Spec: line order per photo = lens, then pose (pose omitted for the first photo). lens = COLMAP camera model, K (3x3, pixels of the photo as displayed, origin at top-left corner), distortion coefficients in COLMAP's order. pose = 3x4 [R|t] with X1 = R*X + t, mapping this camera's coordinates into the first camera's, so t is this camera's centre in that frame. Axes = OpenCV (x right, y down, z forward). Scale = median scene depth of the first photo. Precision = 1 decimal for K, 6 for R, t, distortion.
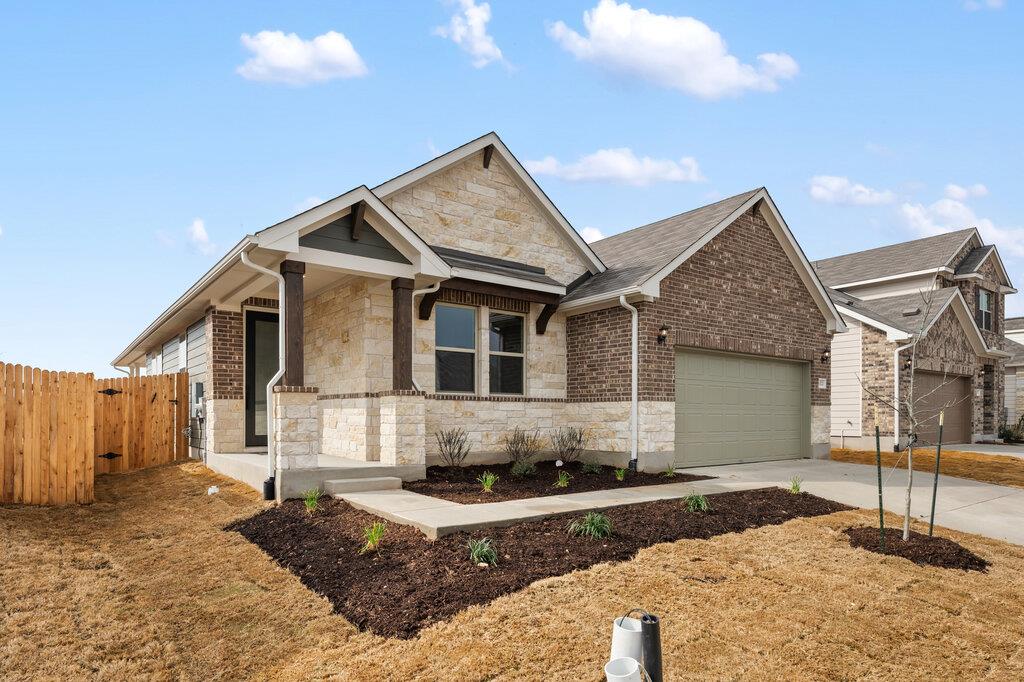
lens RADIAL K [[562.0, 0, 486.4], [0, 562.0, 414.3], [0, 0, 1]] dist [-0.002555, -0.000517]
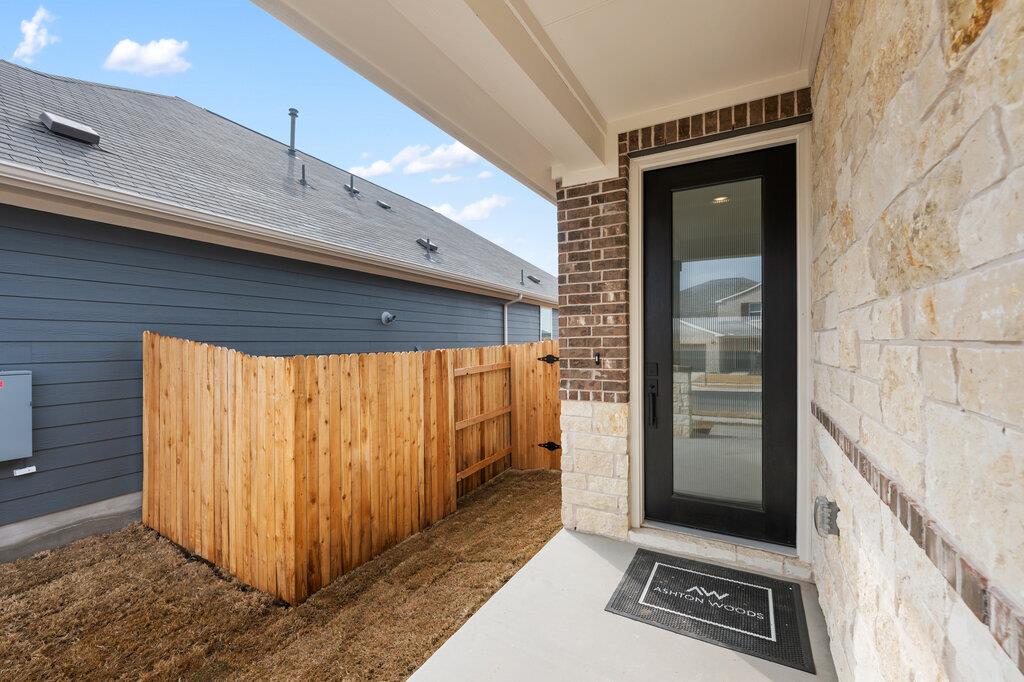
lens RADIAL K [[427.4, 0, 515.9], [0, 427.4, 342.1], [0, 0, 1]] dist [-0.002605, 0.000145]
pose [[0.404287, -0.003904, -0.914624, -0.198721], [0.005879, 0.999981, -0.001669, -0.068378], [0.914613, -0.004702, 0.404303, 0.817750]]
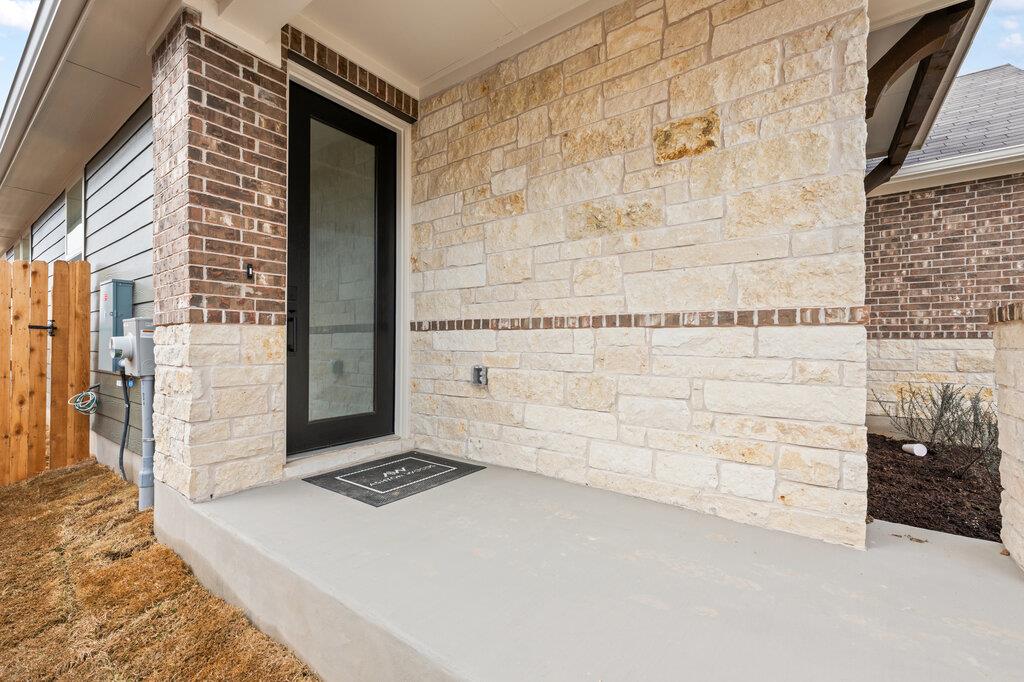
lens RADIAL K [[427.4, 0, 516.8], [0, 427.4, 340.8], [0, 0, 1]] dist [-0.002605, 0.000145]
pose [[0.956993, 0.004533, 0.290074, -0.375782], [-0.003592, 0.999986, -0.003776, -0.016788], [-0.290088, 0.002572, 0.956997, 0.714062]]
